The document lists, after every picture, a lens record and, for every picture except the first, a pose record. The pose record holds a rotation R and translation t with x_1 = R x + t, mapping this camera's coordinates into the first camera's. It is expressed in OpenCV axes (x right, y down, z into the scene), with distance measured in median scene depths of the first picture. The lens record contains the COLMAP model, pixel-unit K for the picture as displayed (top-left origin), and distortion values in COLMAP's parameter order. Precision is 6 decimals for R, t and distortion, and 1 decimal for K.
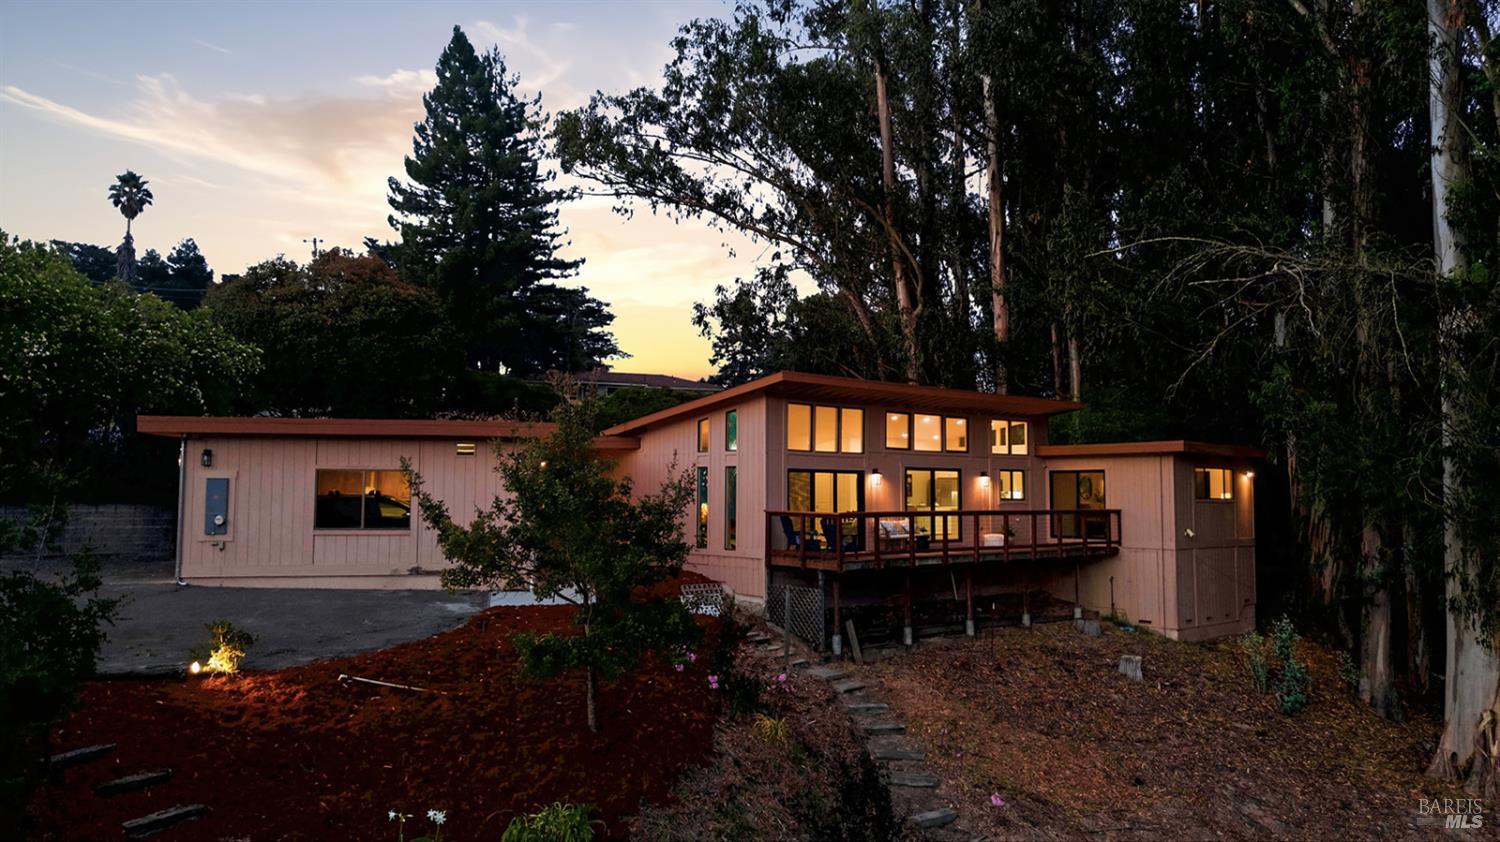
lens RADIAL K [[1099.4, 0, 746.1], [0, 1099.4, 419.3], [0, 0, 1]] dist [0.045135, -0.022910]
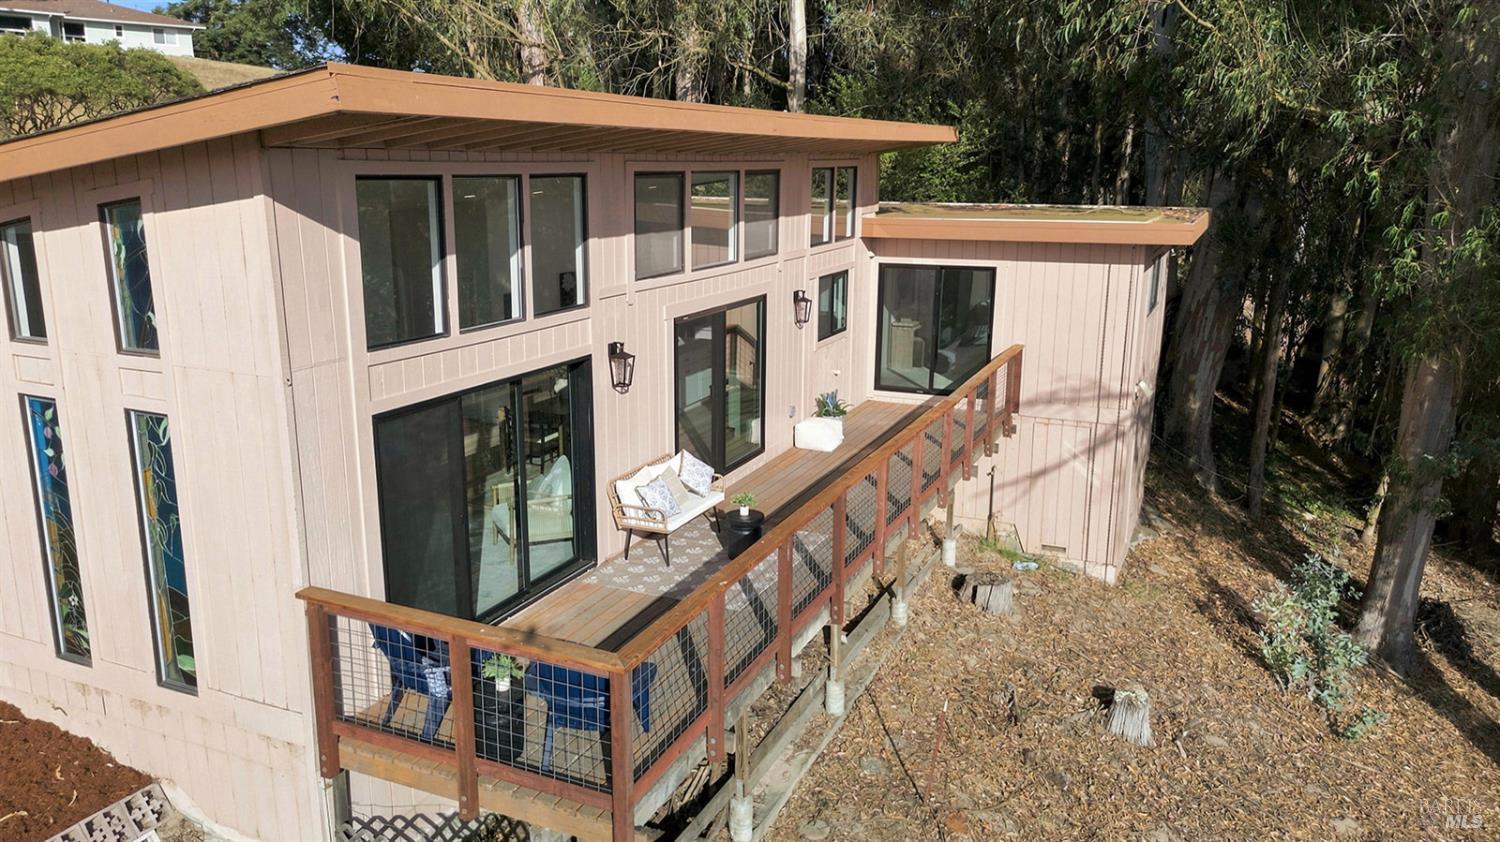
lens RADIAL K [[1099.4, 0, 750.0], [0, 1099.4, 422.6], [0, 0, 1]] dist [0.045135, -0.022910]
pose [[0.915035, -0.091131, 0.392945, 0.015014], [-0.032980, 0.953982, 0.298045, -0.041230], [-0.402023, -0.285680, 0.869922, 0.706151]]
